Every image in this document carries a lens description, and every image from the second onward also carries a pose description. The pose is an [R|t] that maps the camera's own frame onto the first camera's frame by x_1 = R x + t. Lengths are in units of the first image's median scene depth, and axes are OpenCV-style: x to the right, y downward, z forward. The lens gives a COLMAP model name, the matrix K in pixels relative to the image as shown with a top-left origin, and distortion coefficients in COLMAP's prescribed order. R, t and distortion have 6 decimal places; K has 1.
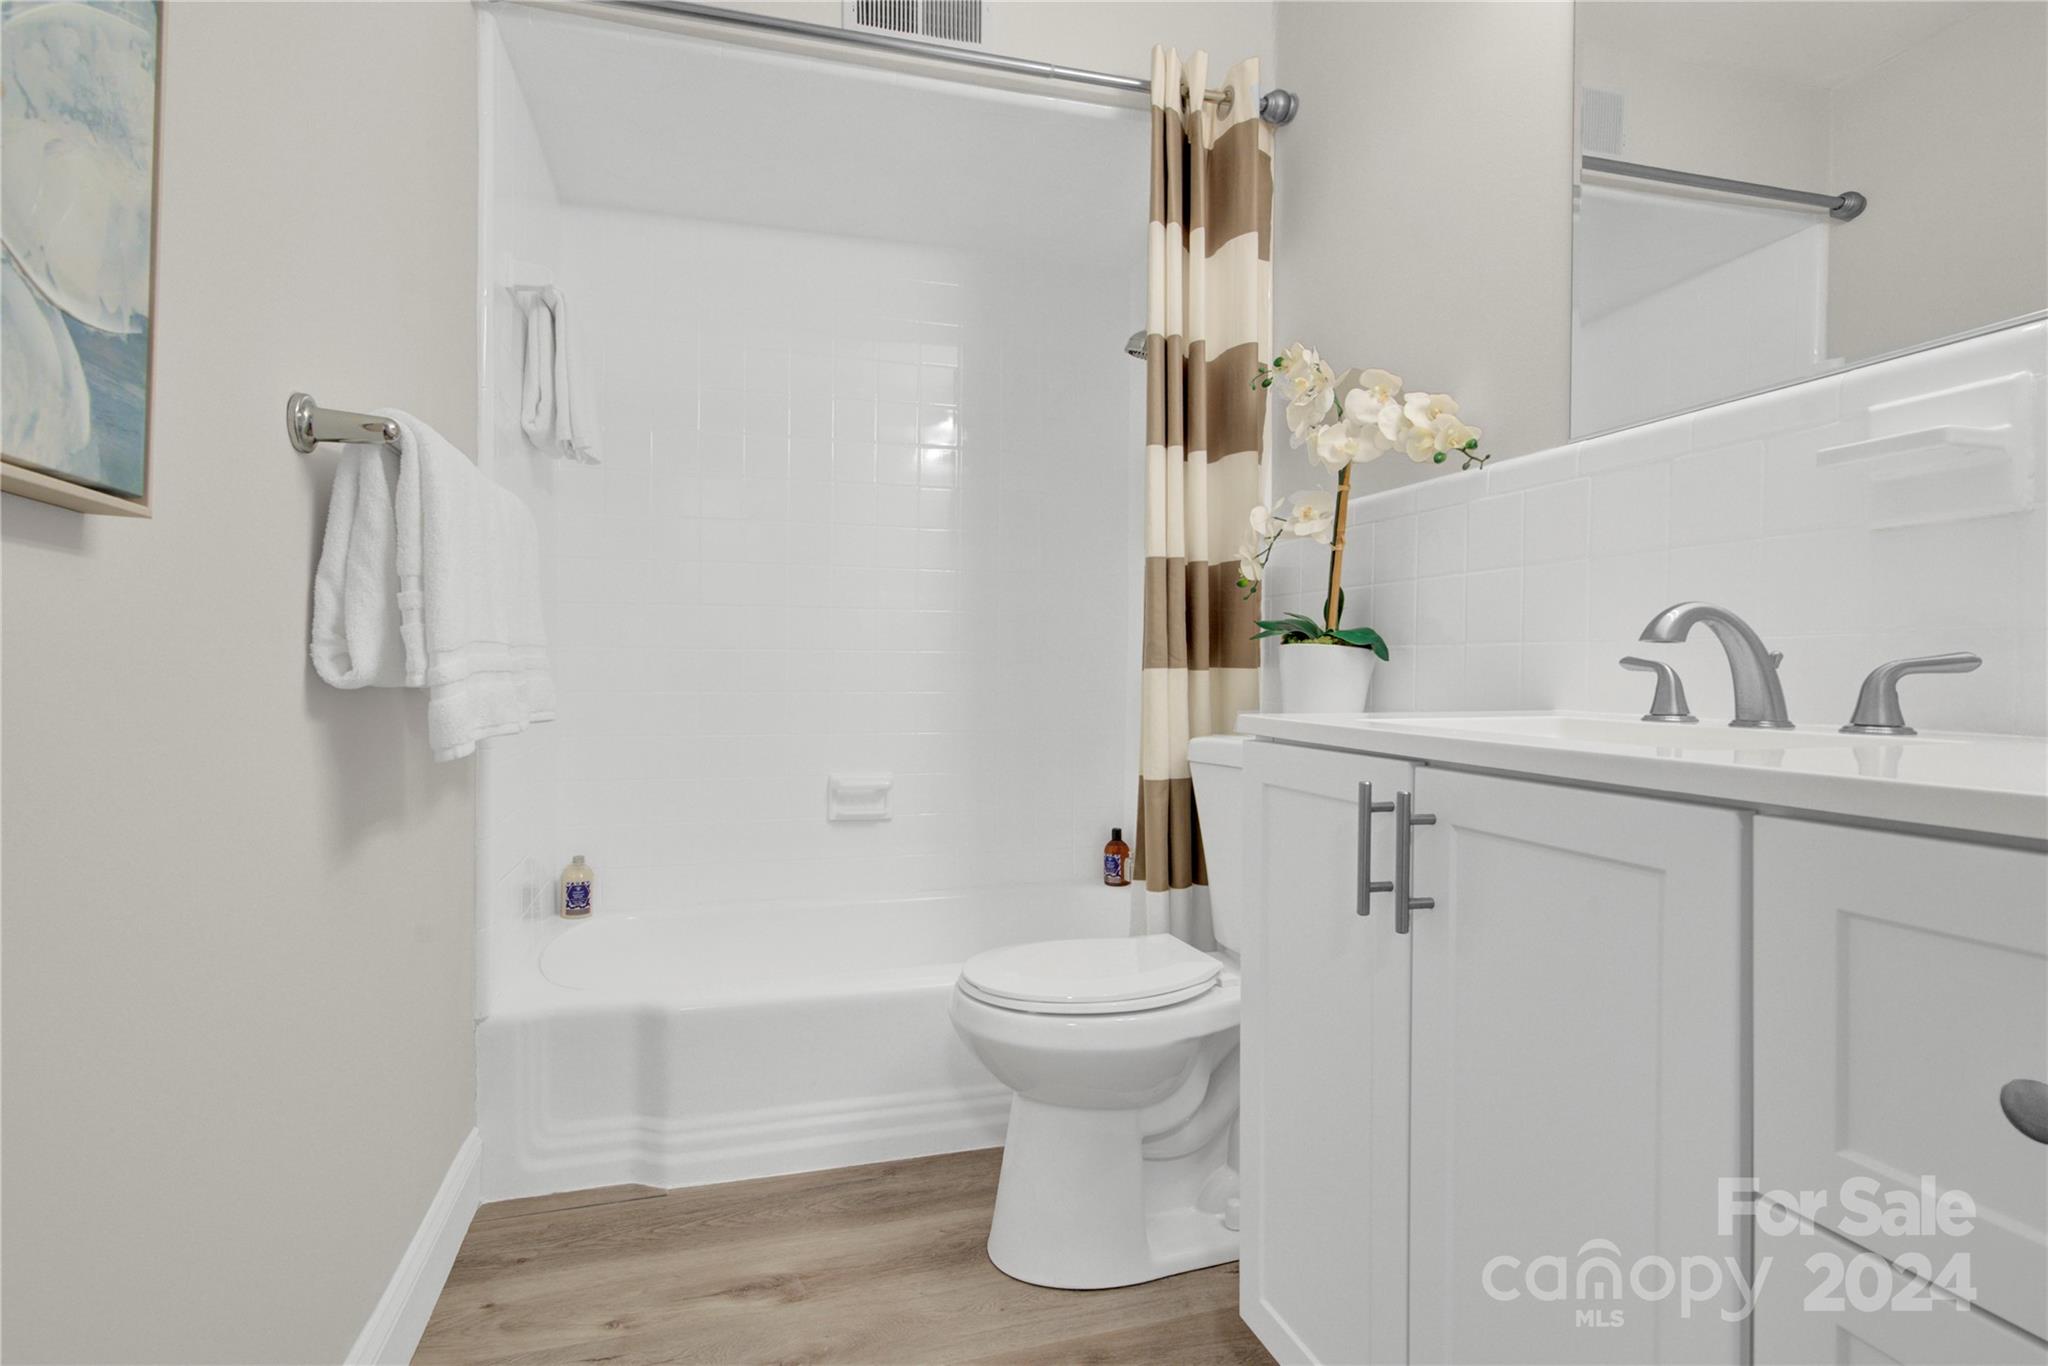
lens RADIAL K [[881.7, 0, 1038.4], [0, 881.7, 682.0], [0, 0, 1]] dist [-0.008274, -0.000034]
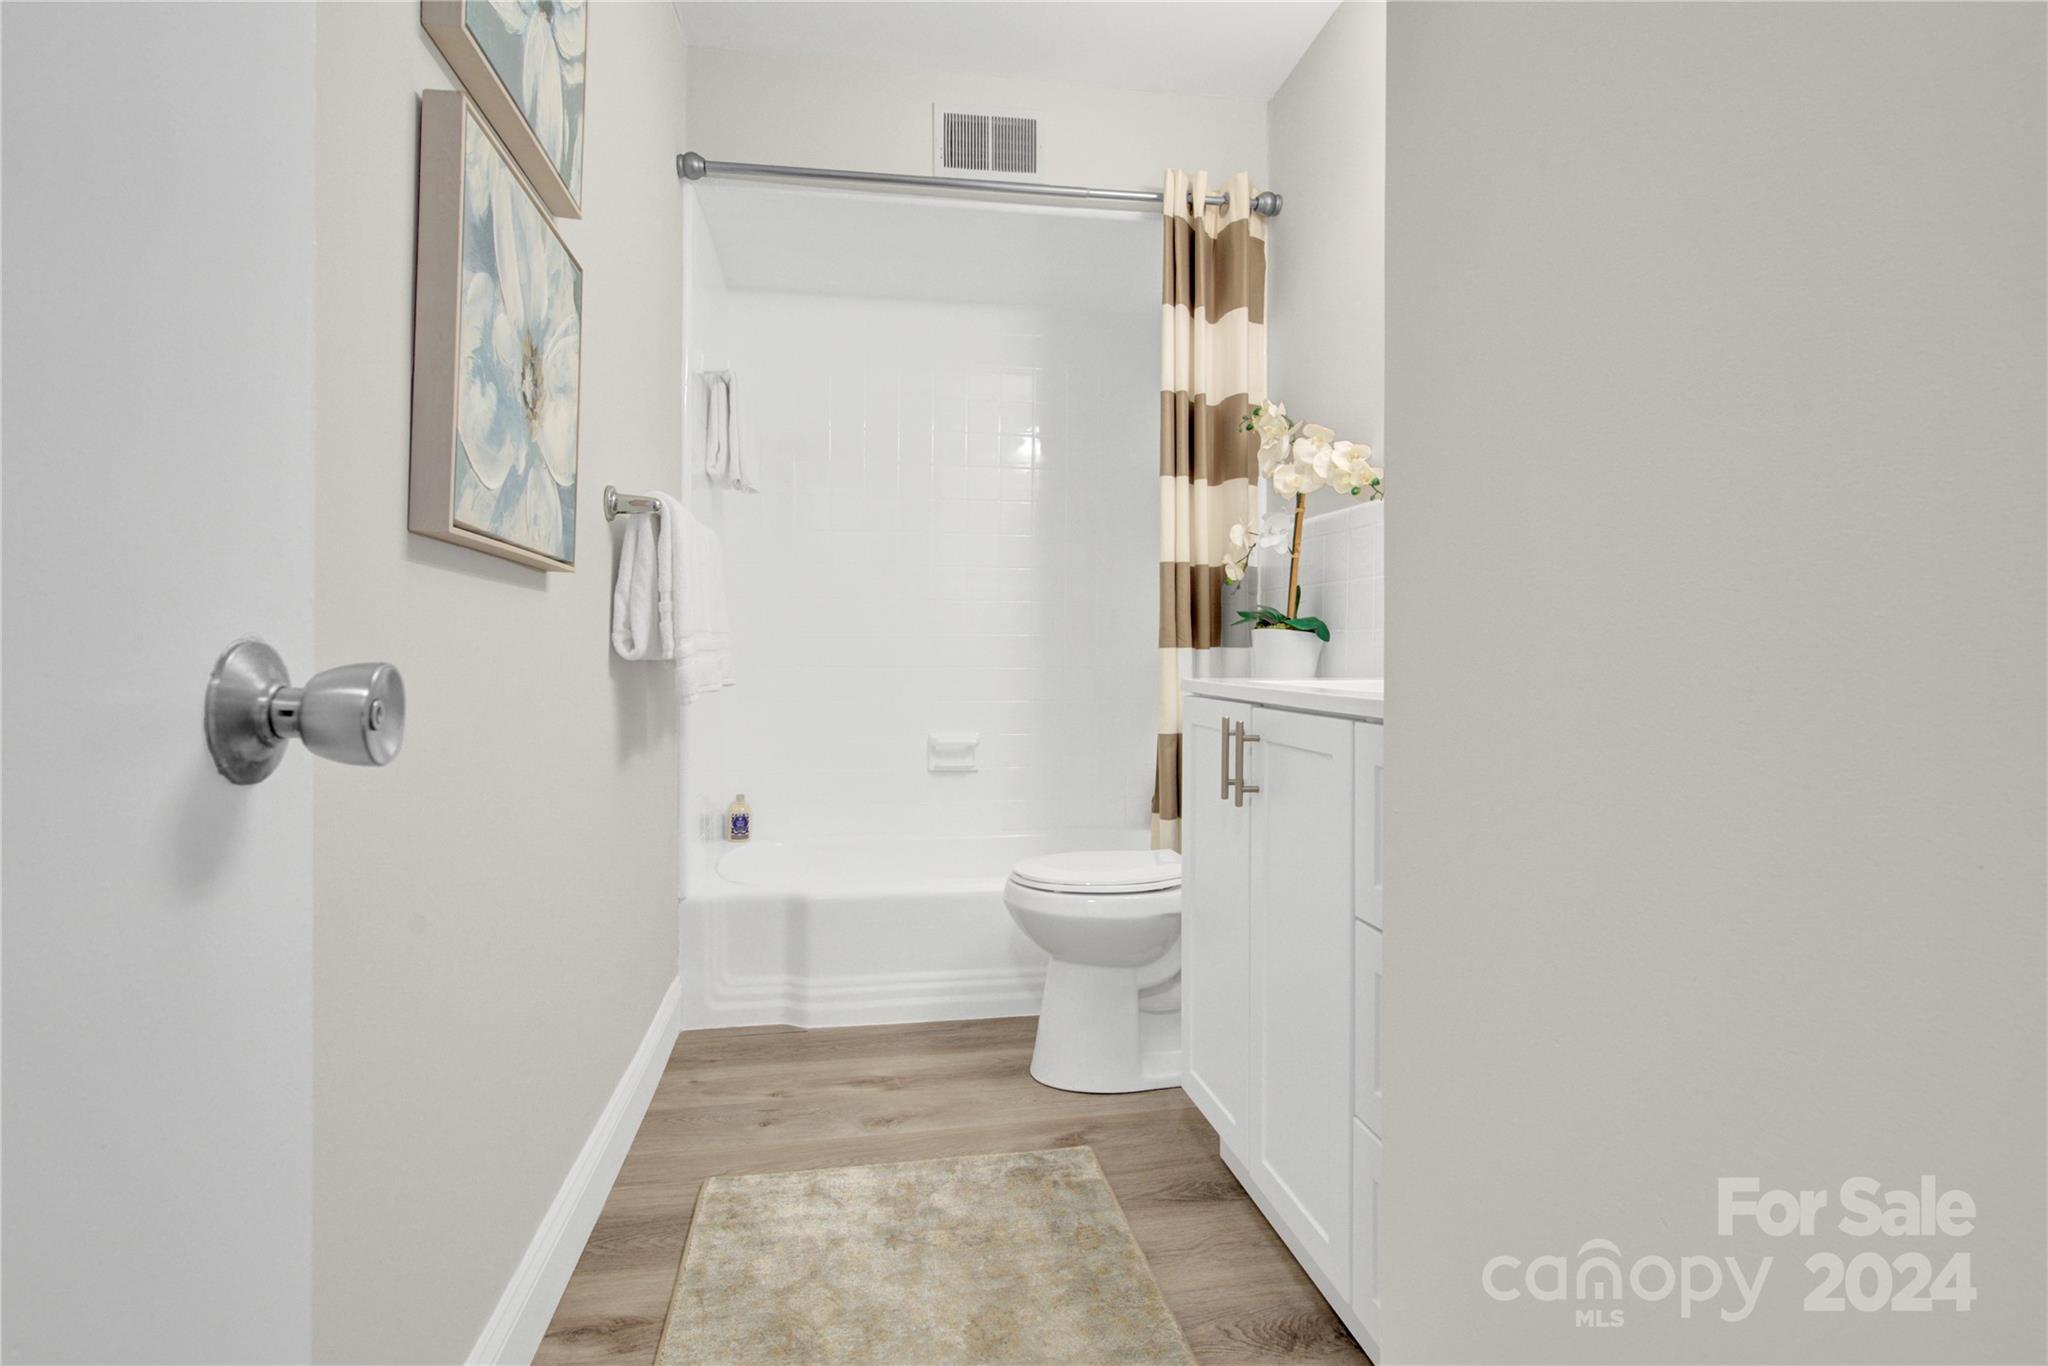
lens RADIAL K [[986.1, 0, 1016.4], [0, 986.1, 669.0], [0, 0, 1]] dist [-0.009953, 0.000136]
pose [[0.984632, 0.002959, -0.174619, 0.172042], [-0.002295, 0.999989, 0.004006, 0.010379], [0.174629, -0.003544, 0.984628, -0.474847]]
